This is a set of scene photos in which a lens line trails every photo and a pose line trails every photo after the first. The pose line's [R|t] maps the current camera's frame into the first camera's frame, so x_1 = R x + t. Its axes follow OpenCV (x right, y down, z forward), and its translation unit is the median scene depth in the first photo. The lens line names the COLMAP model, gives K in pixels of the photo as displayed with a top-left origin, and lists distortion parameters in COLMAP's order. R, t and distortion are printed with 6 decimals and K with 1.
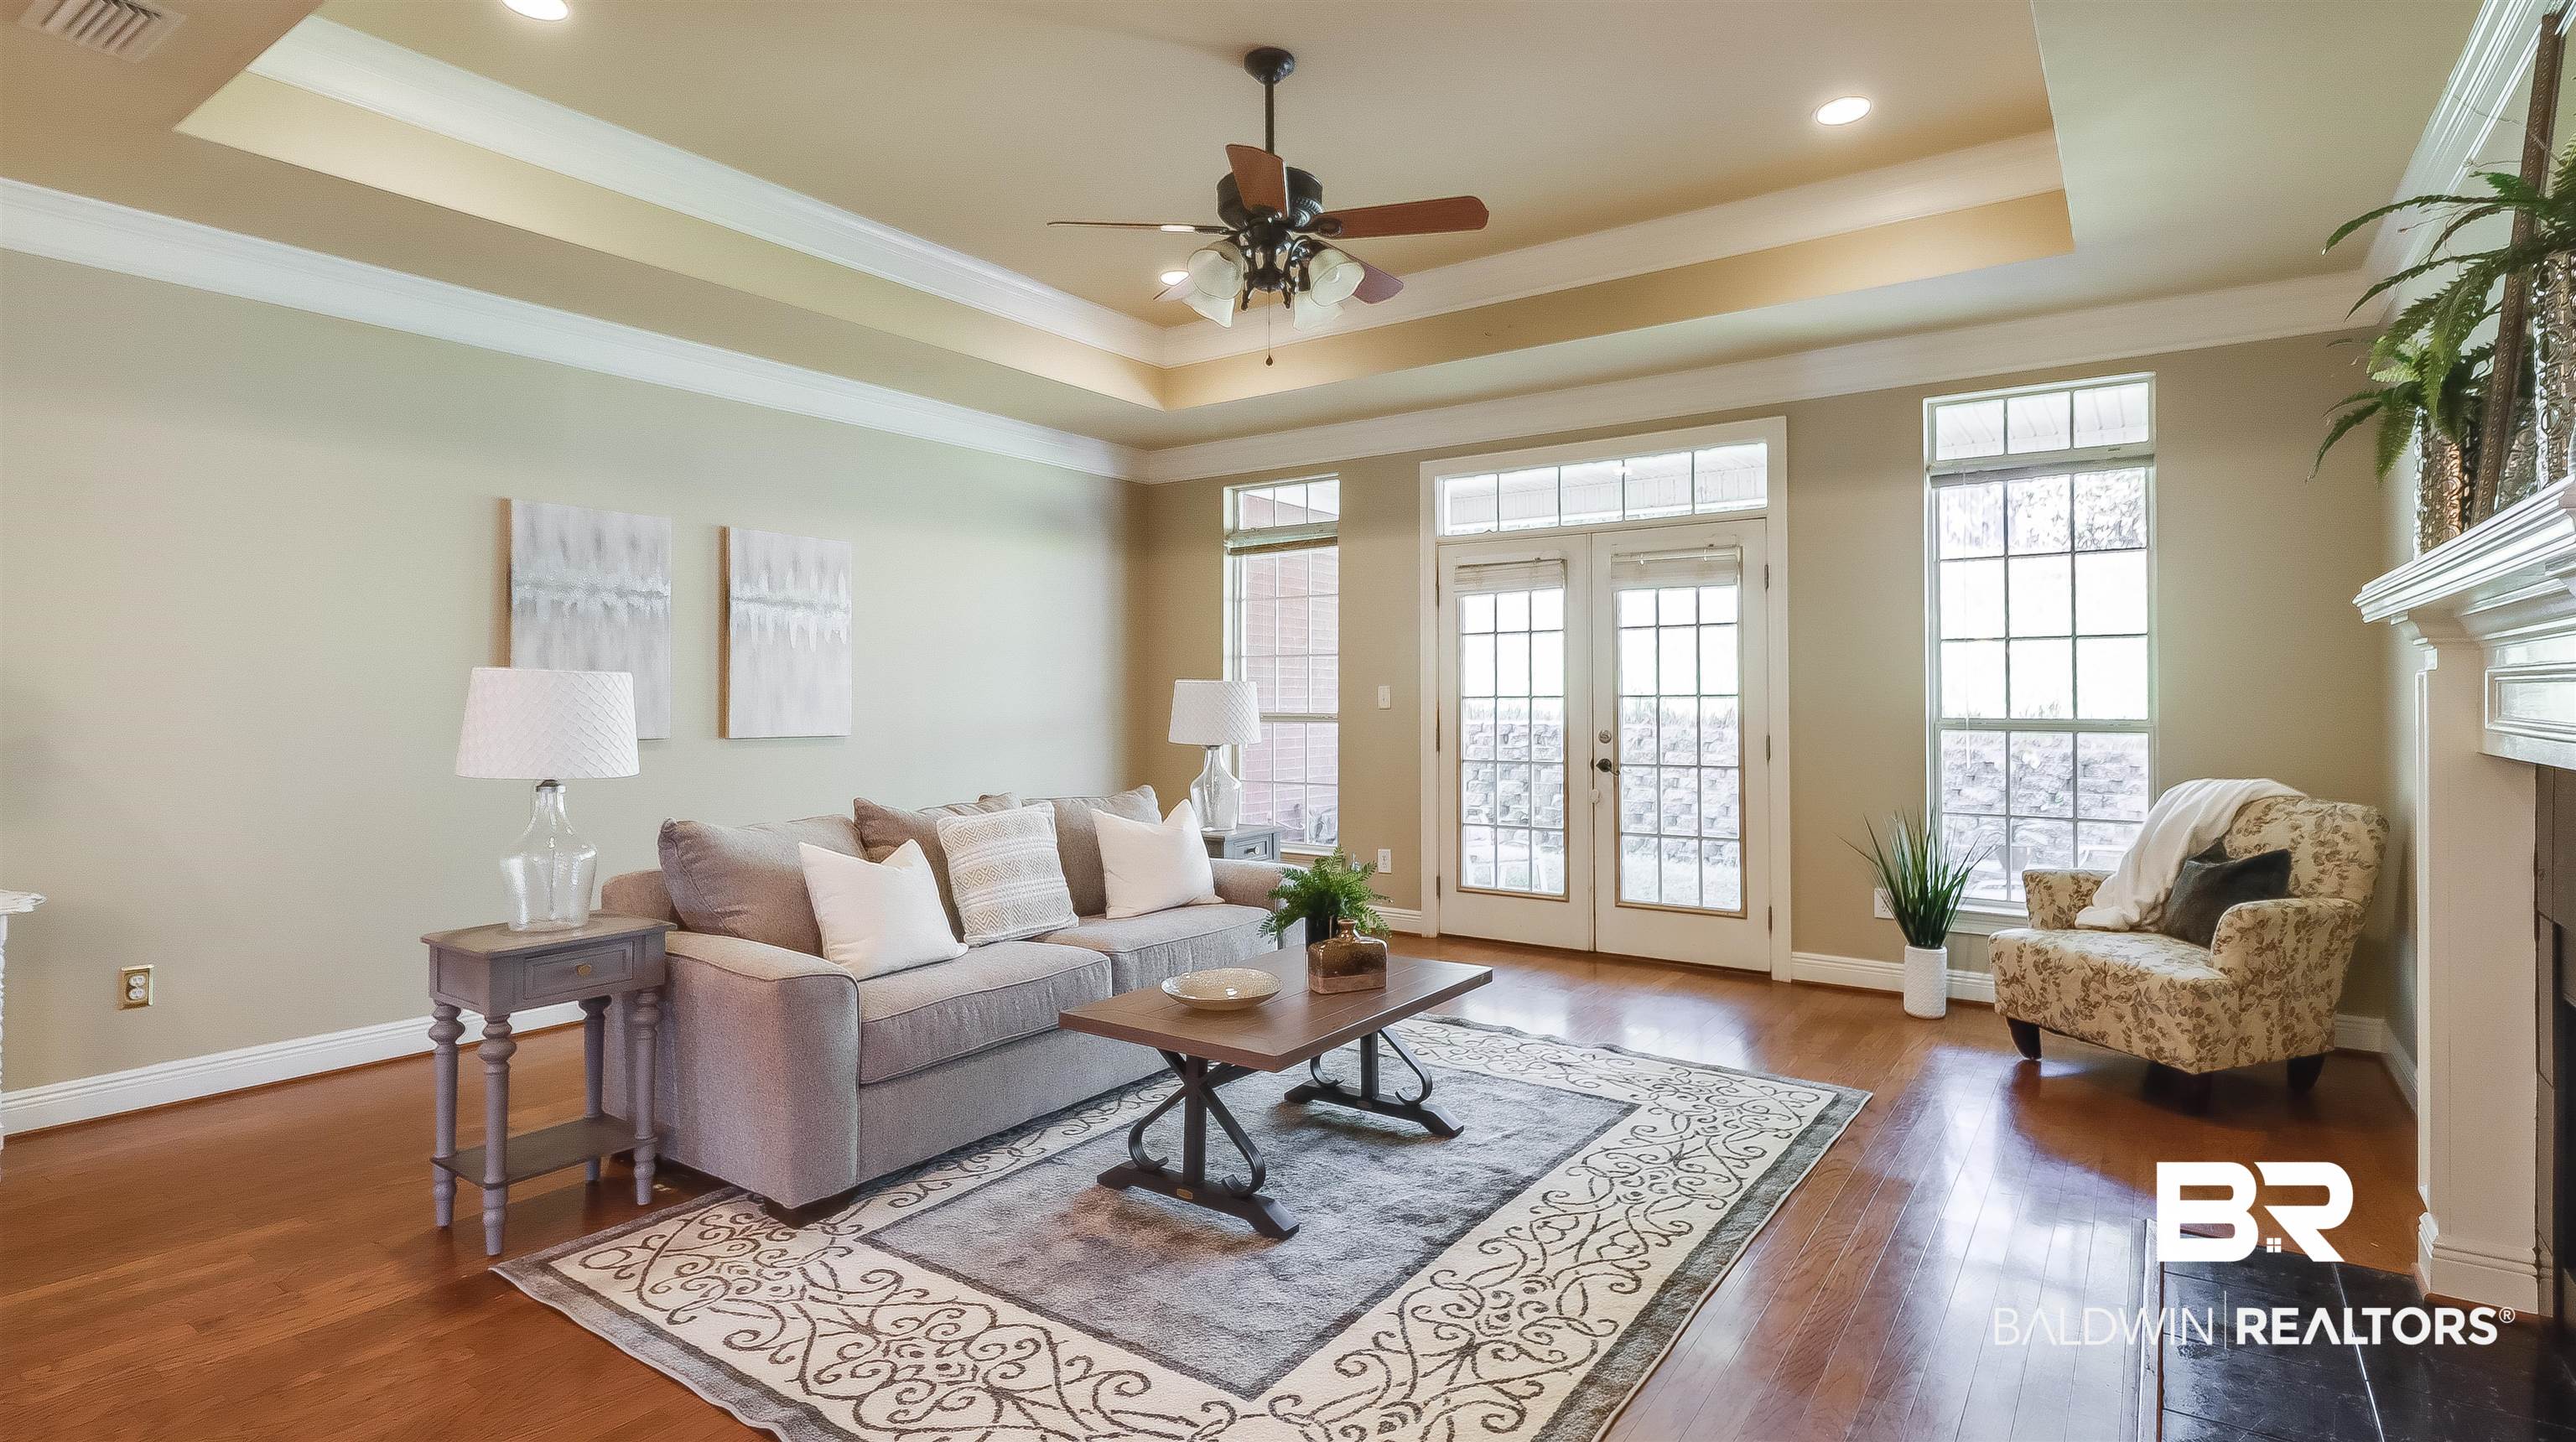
lens RADIAL K [[1205.1, 0, 1292.0], [0, 1205.1, 695.7], [0, 0, 1]] dist [0.008150, -0.003927]
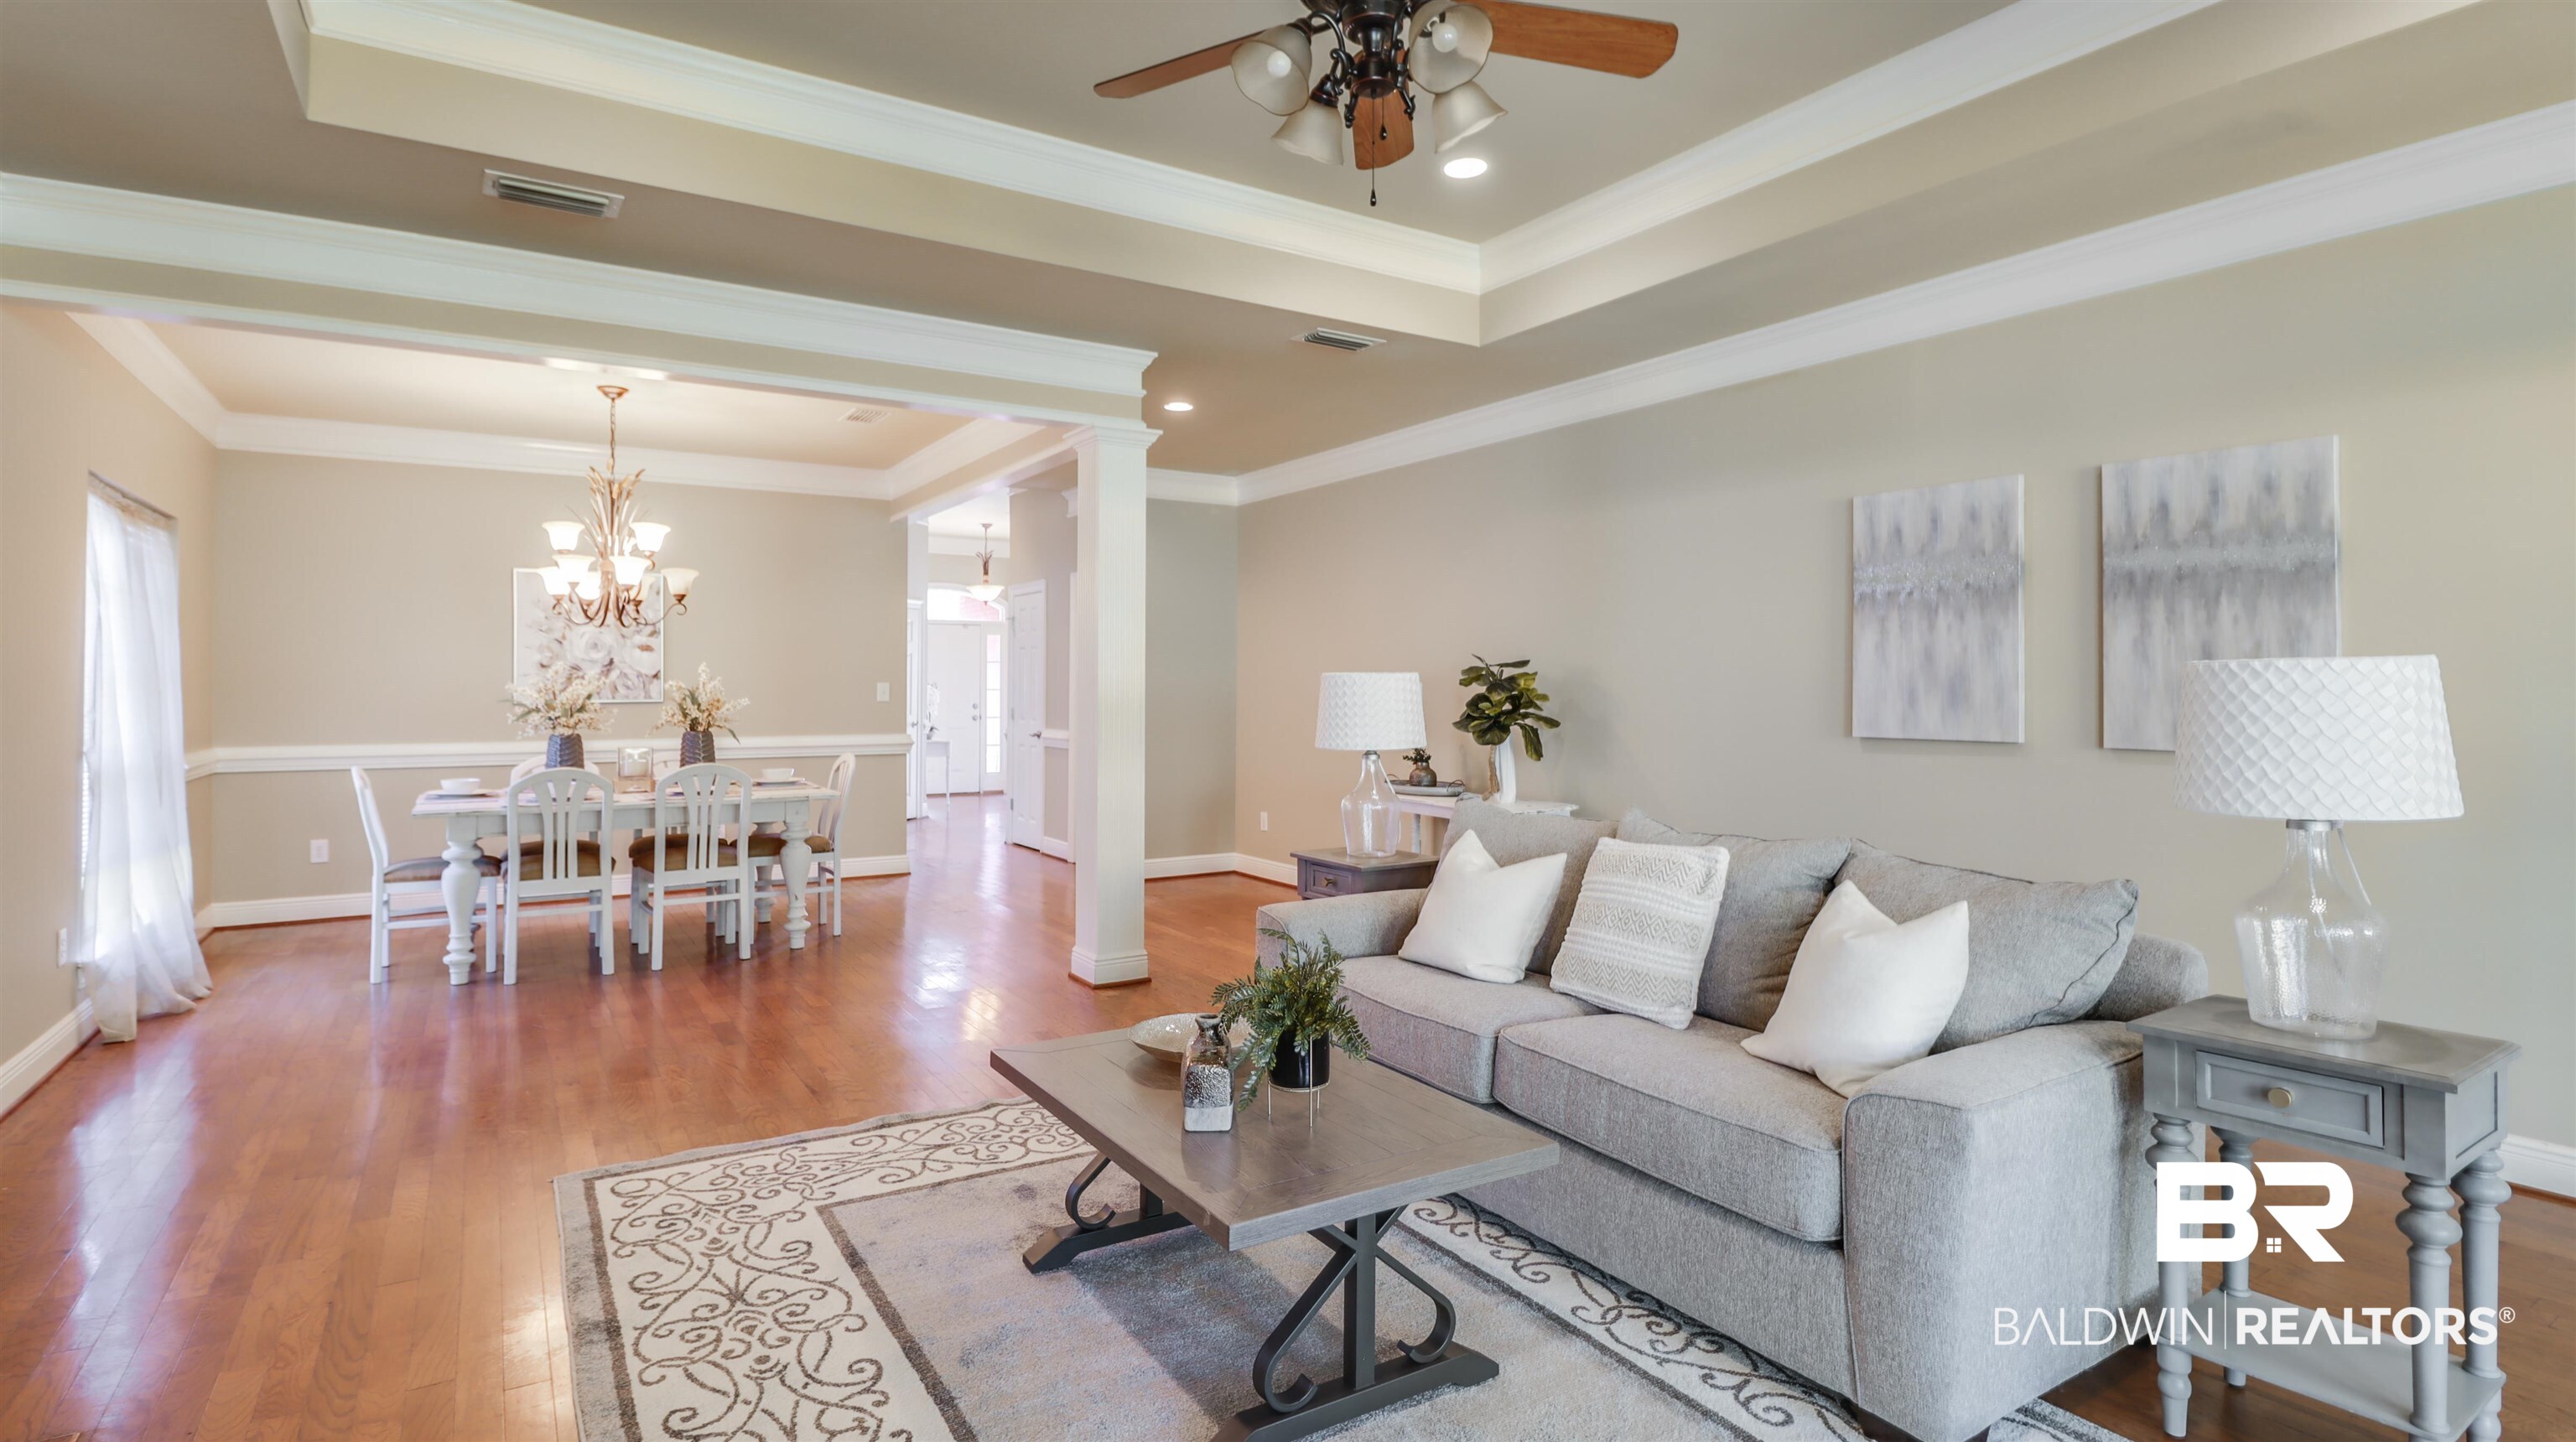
lens RADIAL K [[1205.1, 0, 1242.1], [0, 1205.1, 683.1], [0, 0, 1]] dist [0.008150, -0.003927]
pose [[-0.381038, -0.003017, -0.924554, 0.919648], [0.001222, 0.999992, -0.003767, -0.006915], [0.924559, -0.002566, -0.381031, 1.721832]]
